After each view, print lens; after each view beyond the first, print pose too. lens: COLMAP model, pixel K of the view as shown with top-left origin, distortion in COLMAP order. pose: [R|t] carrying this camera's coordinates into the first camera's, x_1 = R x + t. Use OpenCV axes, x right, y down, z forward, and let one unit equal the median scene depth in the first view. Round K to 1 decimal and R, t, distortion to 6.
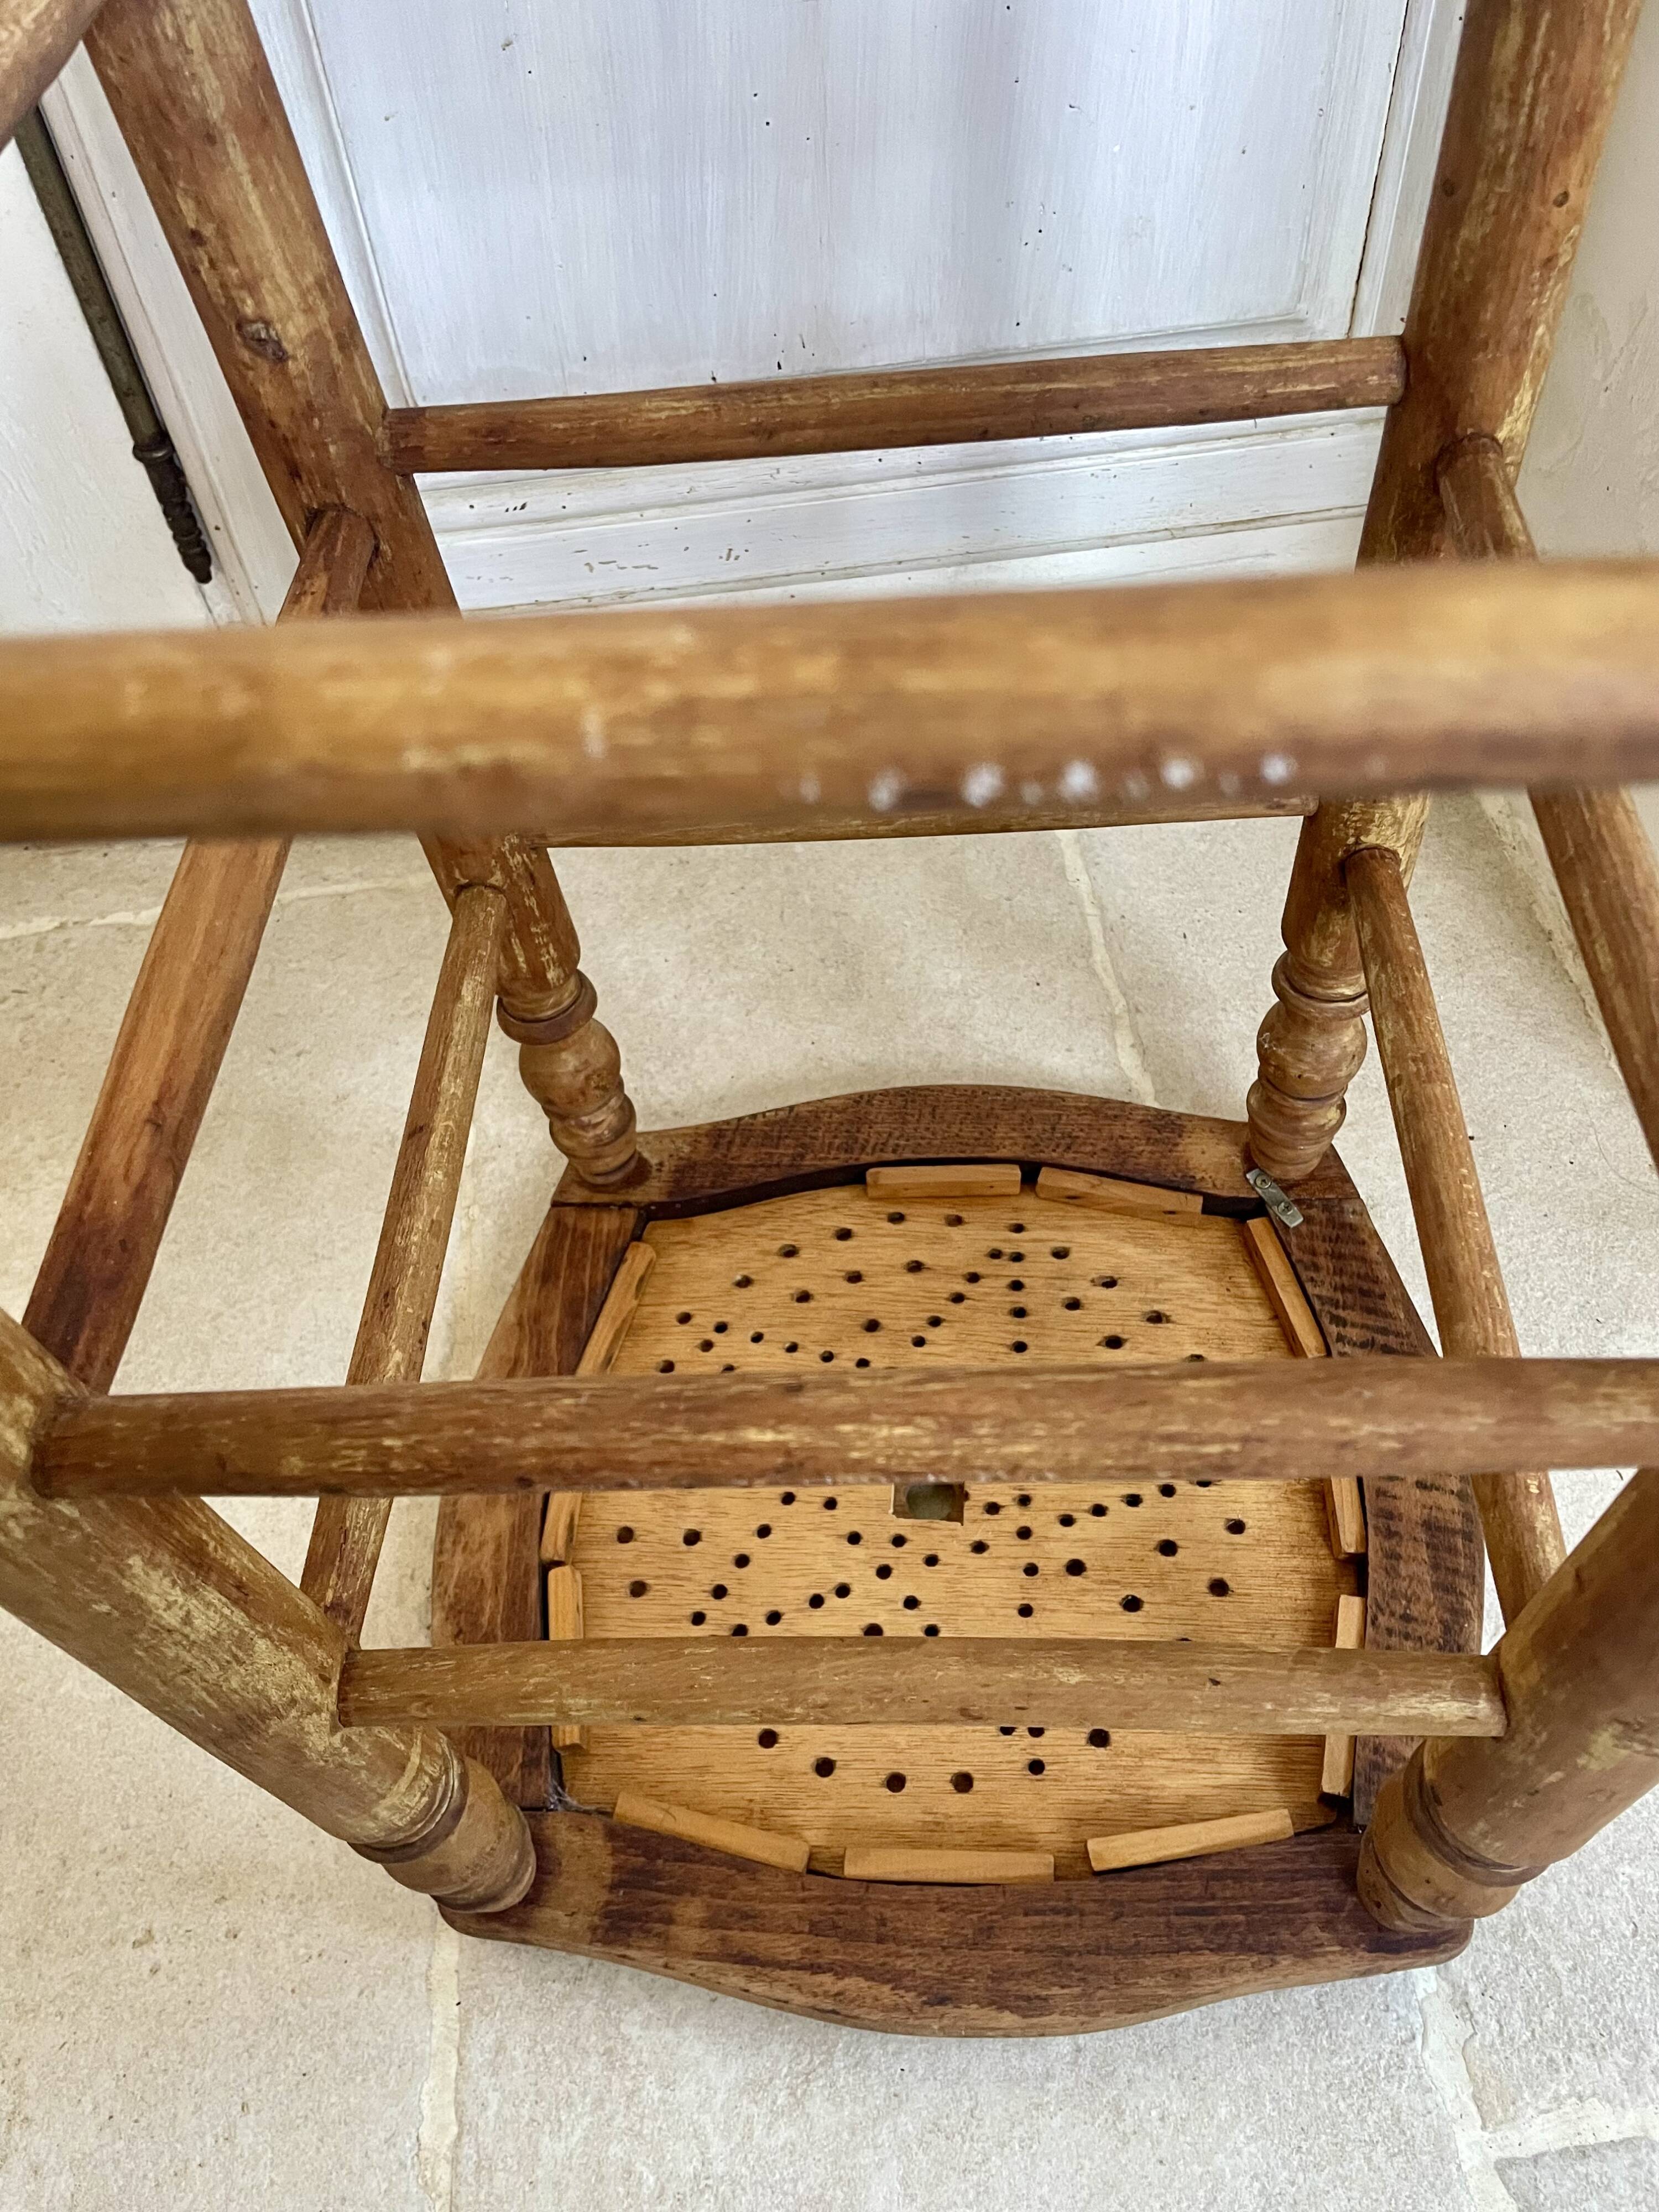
lens RADIAL K [[1704.7, 0, 827.6], [0, 1704.7, 1131.7], [0, 0, 1]] dist [0.066145, -0.095324]
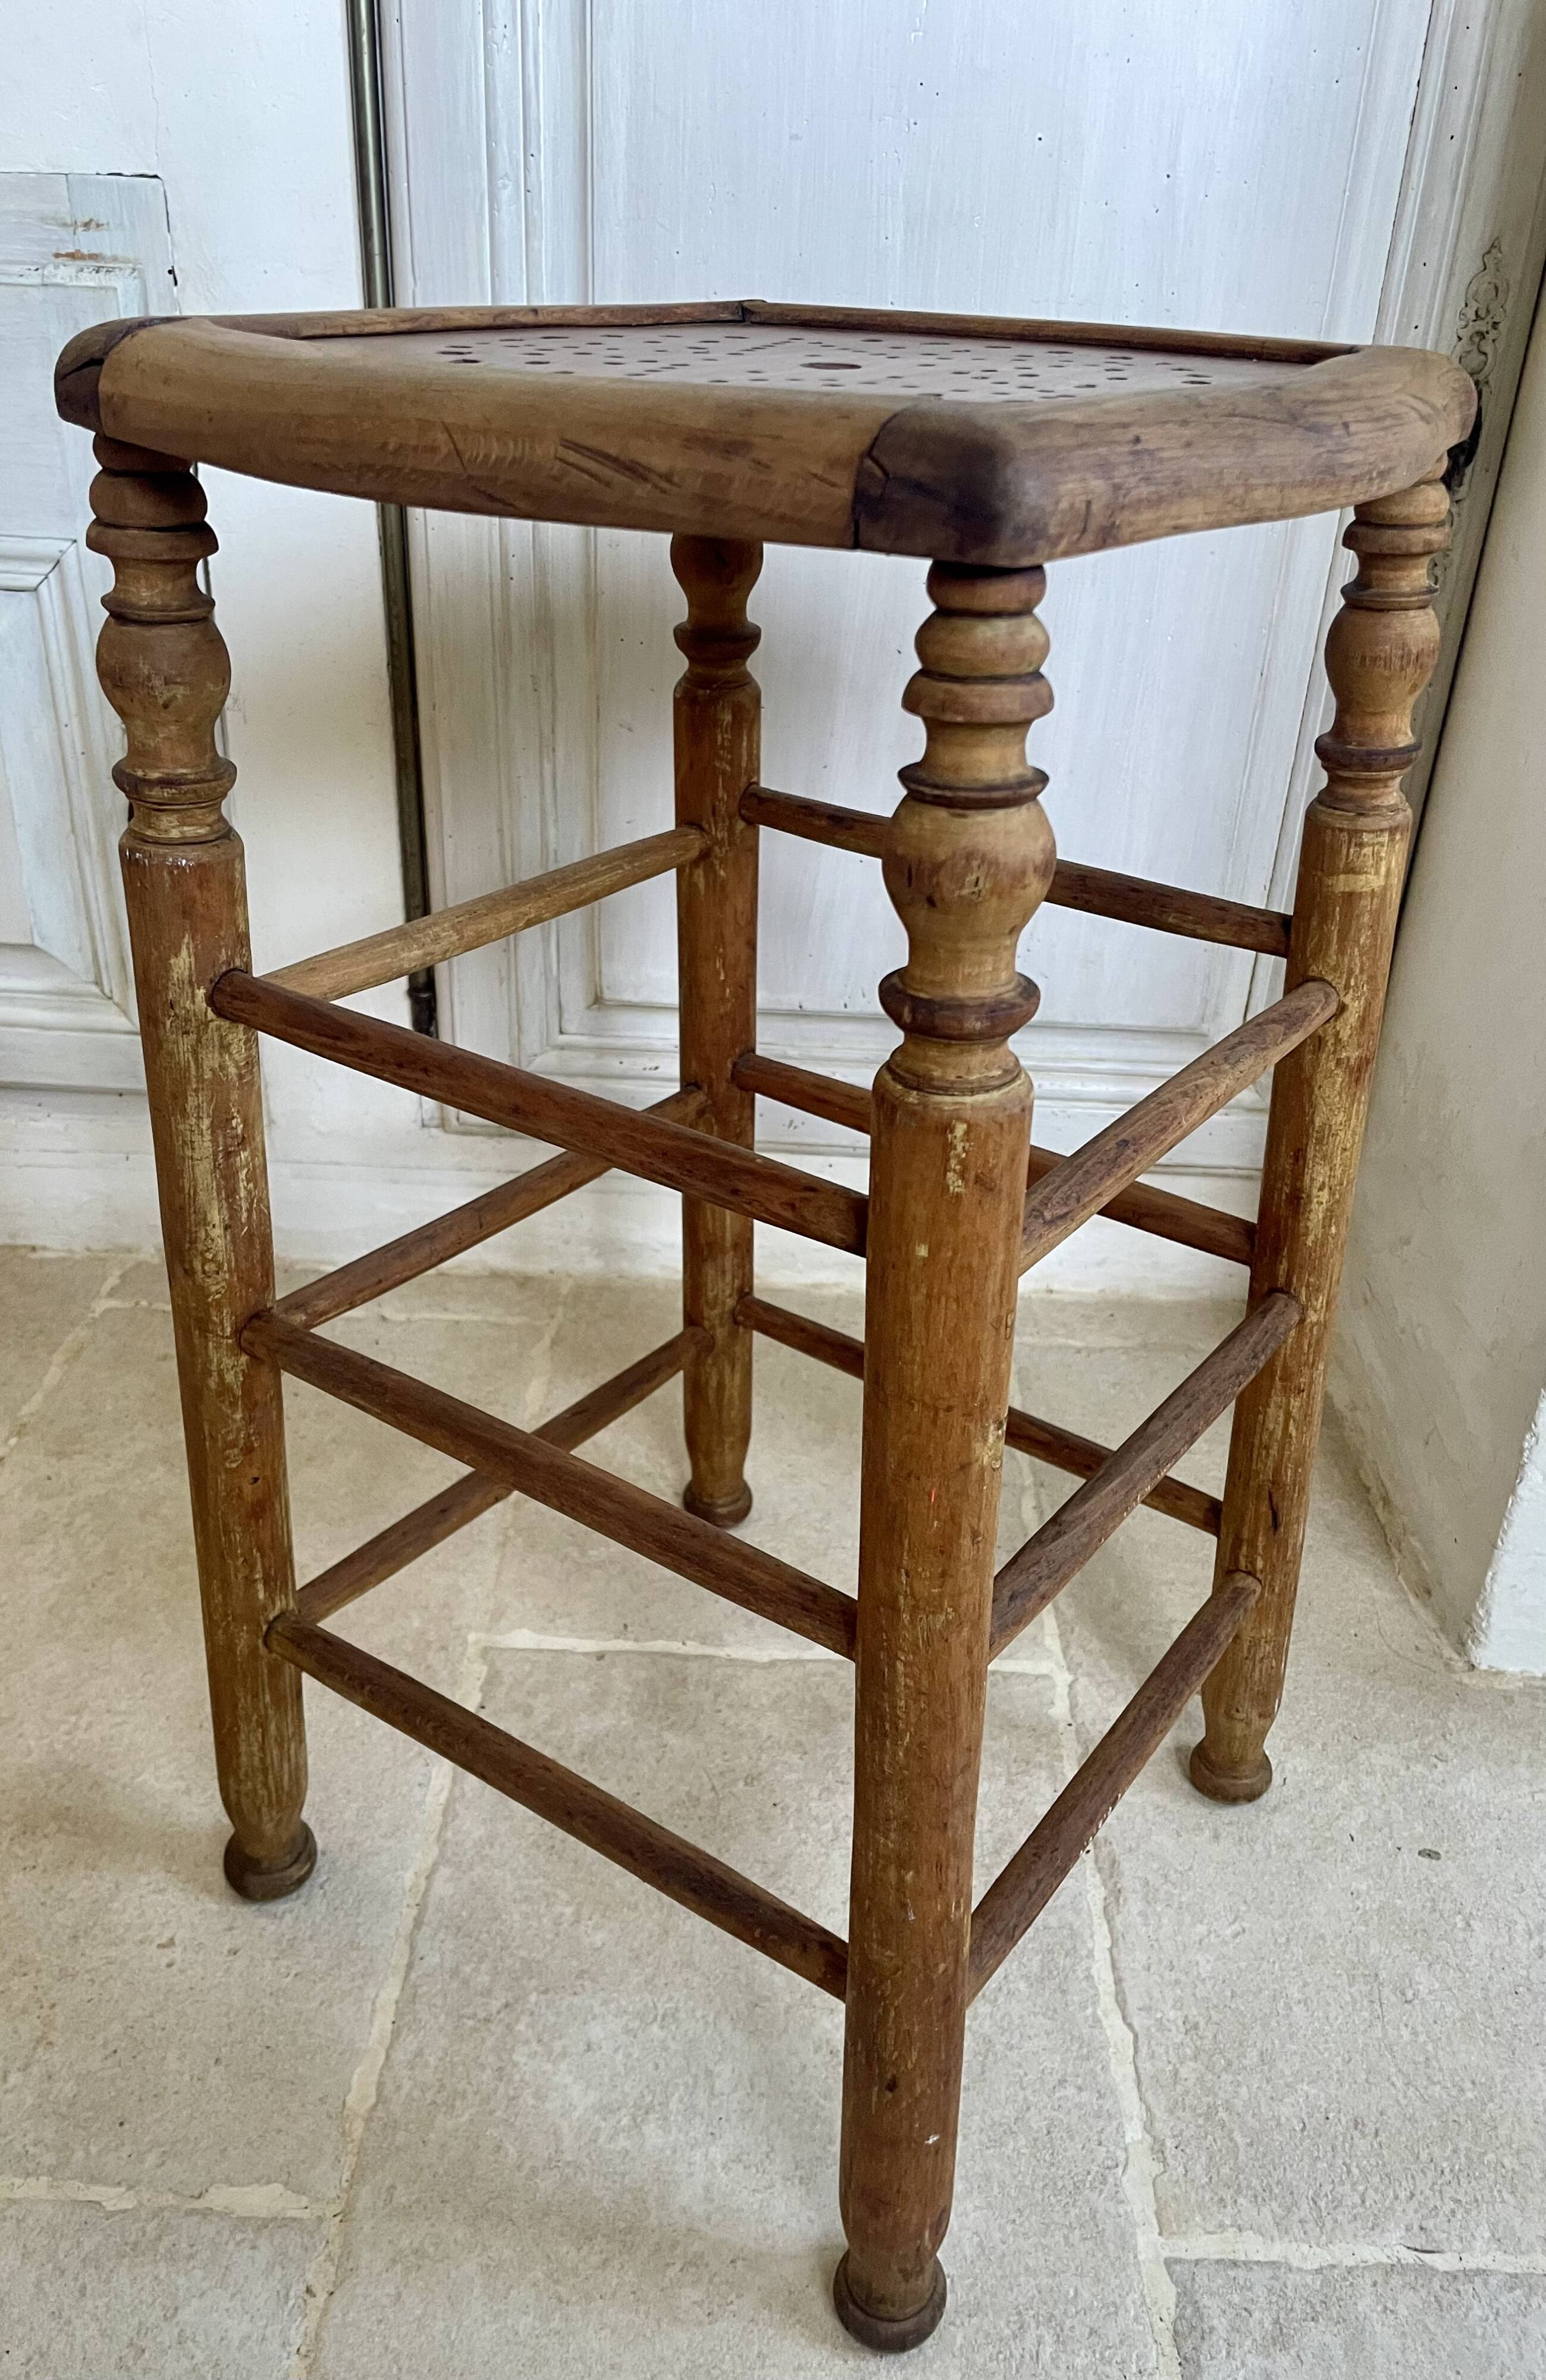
lens RADIAL K [[1842.2, 0, 759.9], [0, 1842.2, 1192.2], [0, 0, 1]] dist [0.078518, -0.104101]
pose [[0.983638, 0.160417, -0.081998, 0.076448], [-0.179637, 0.907940, -0.378650, 0.439941], [0.013708, 0.387184, 0.921900, -0.561266]]
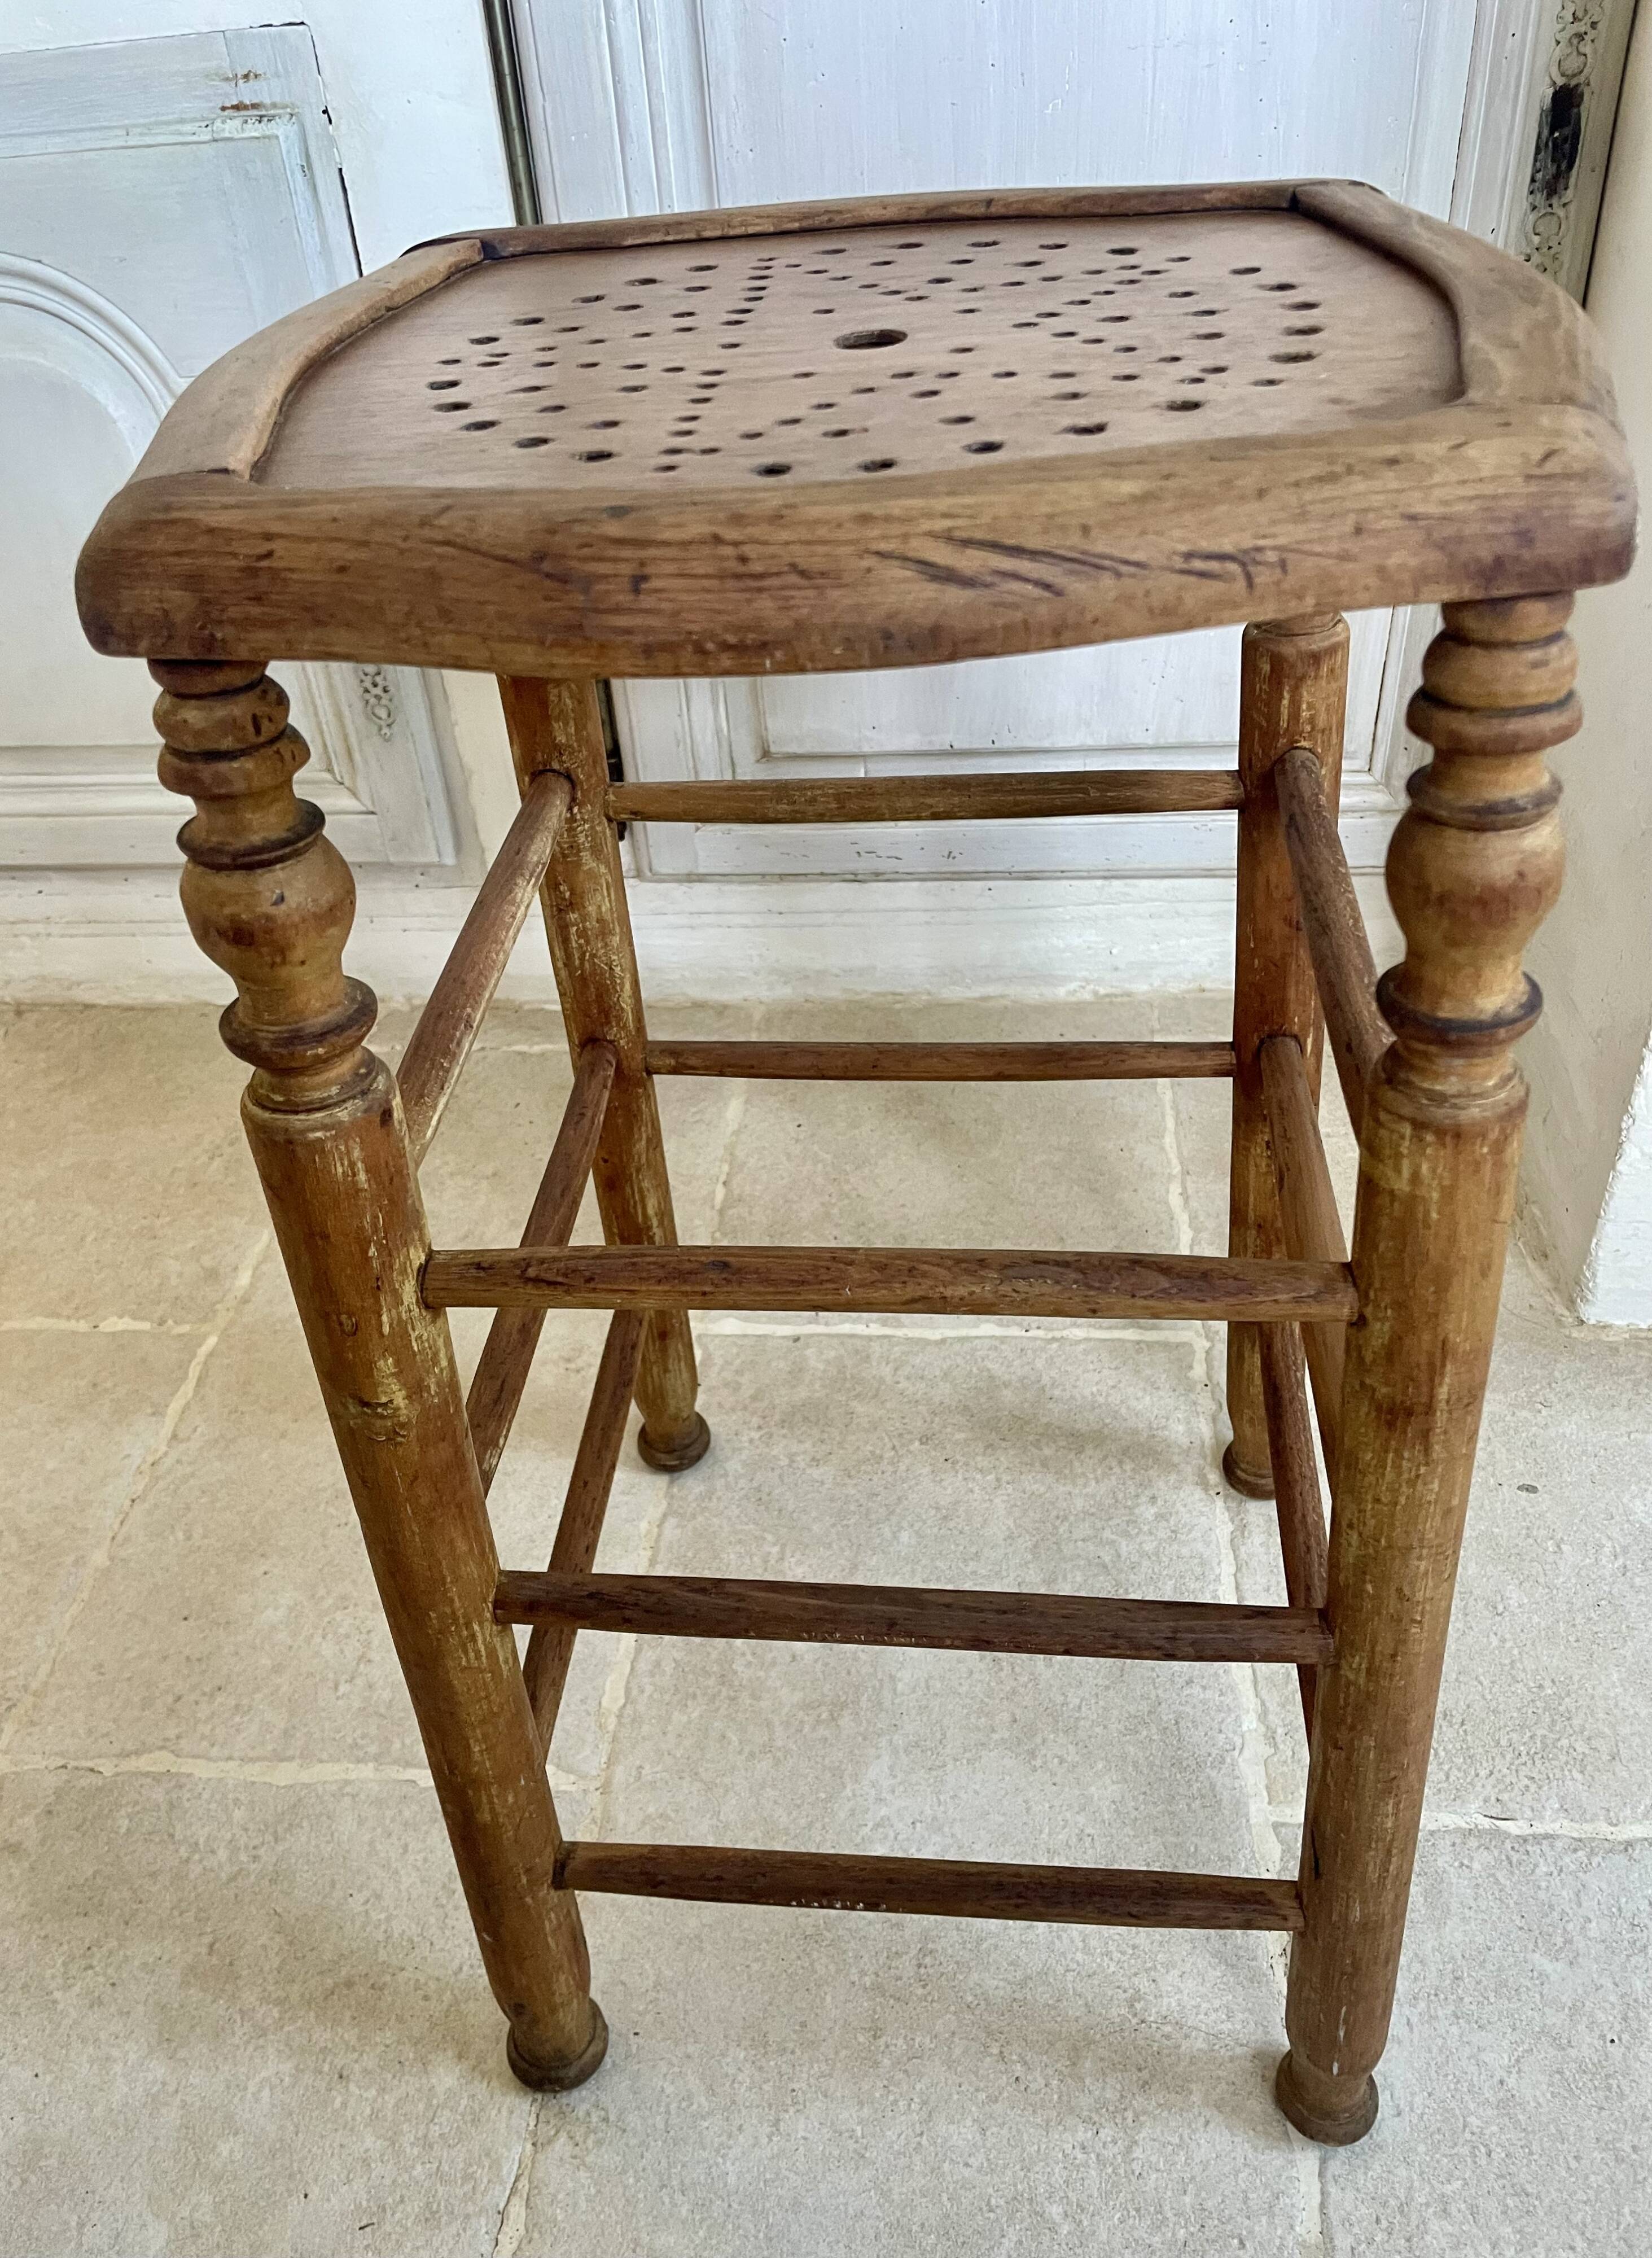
lens RADIAL K [[1750.6, 0, 788.2], [0, 1750.6, 1105.1], [0, 0, 1]] dist [0.082435, -0.097545]
pose [[0.976792, 0.121631, -0.176304, 0.159869], [-0.161294, 0.959293, -0.231822, 0.403260], [0.140930, 0.254879, 0.956648, -0.707170]]
